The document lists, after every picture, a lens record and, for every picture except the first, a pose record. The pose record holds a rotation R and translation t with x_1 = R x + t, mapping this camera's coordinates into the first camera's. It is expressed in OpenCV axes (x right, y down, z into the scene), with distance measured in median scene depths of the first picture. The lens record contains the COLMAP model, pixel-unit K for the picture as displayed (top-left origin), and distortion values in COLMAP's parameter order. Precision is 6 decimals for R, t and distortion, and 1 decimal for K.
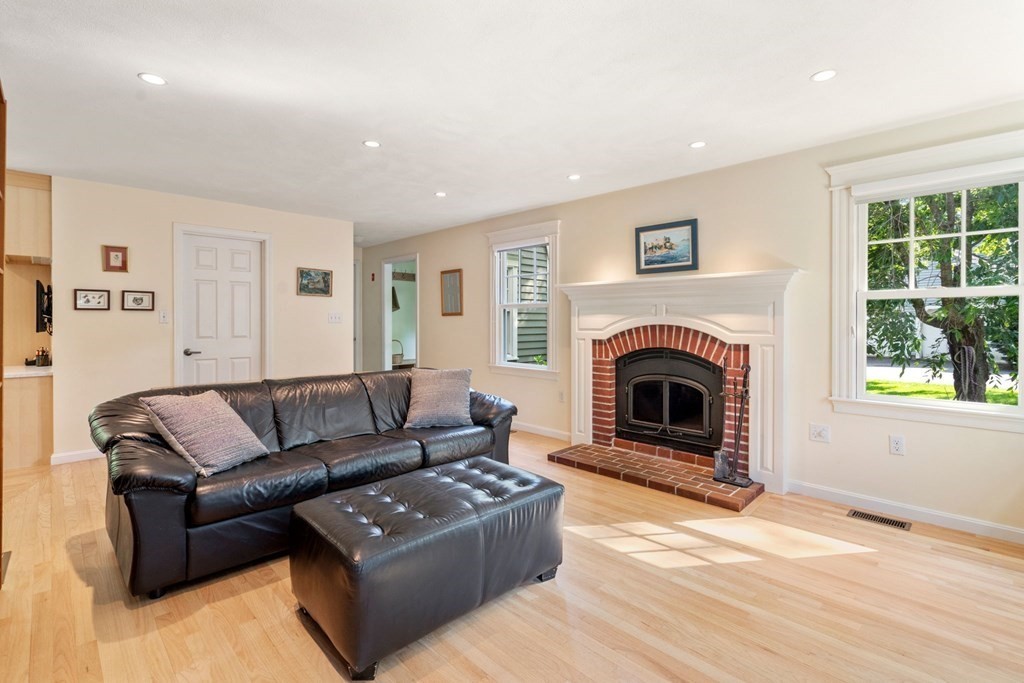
lens RADIAL K [[467.9, 0, 506.6], [0, 467.9, 325.1], [0, 0, 1]] dist [0.001797, 0.000327]
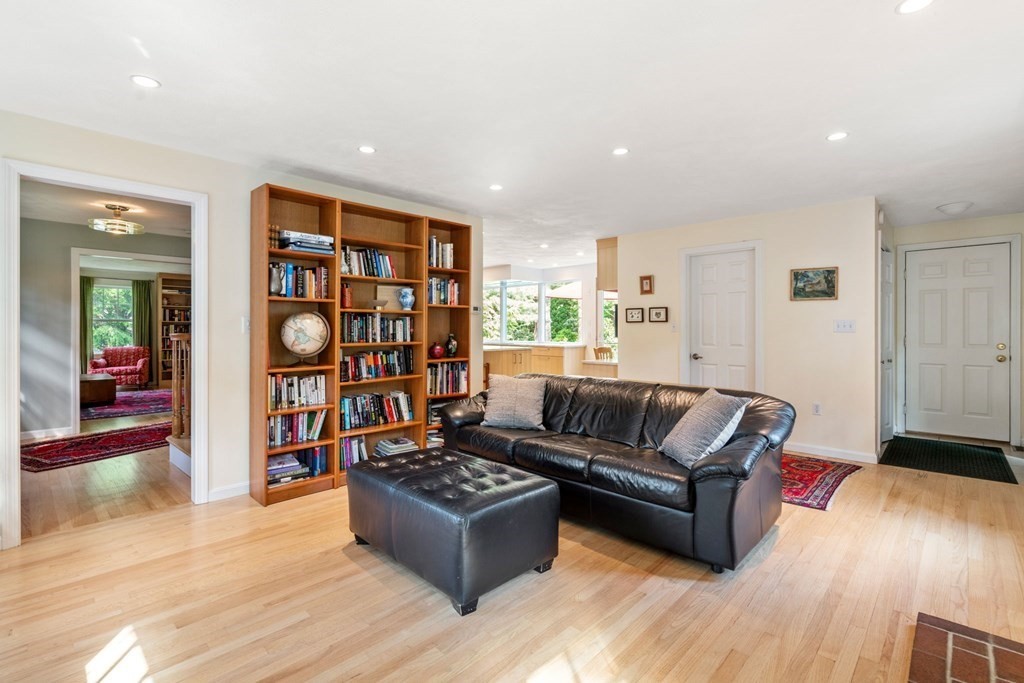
lens RADIAL K [[467.9, 0, 511.6], [0, 467.9, 333.8], [0, 0, 1]] dist [0.001797, 0.000327]
pose [[0.027207, 0.016330, -0.999496, 0.518344], [-0.001375, 0.999866, 0.016298, -0.018793], [0.999629, 0.000931, 0.027226, 0.545534]]
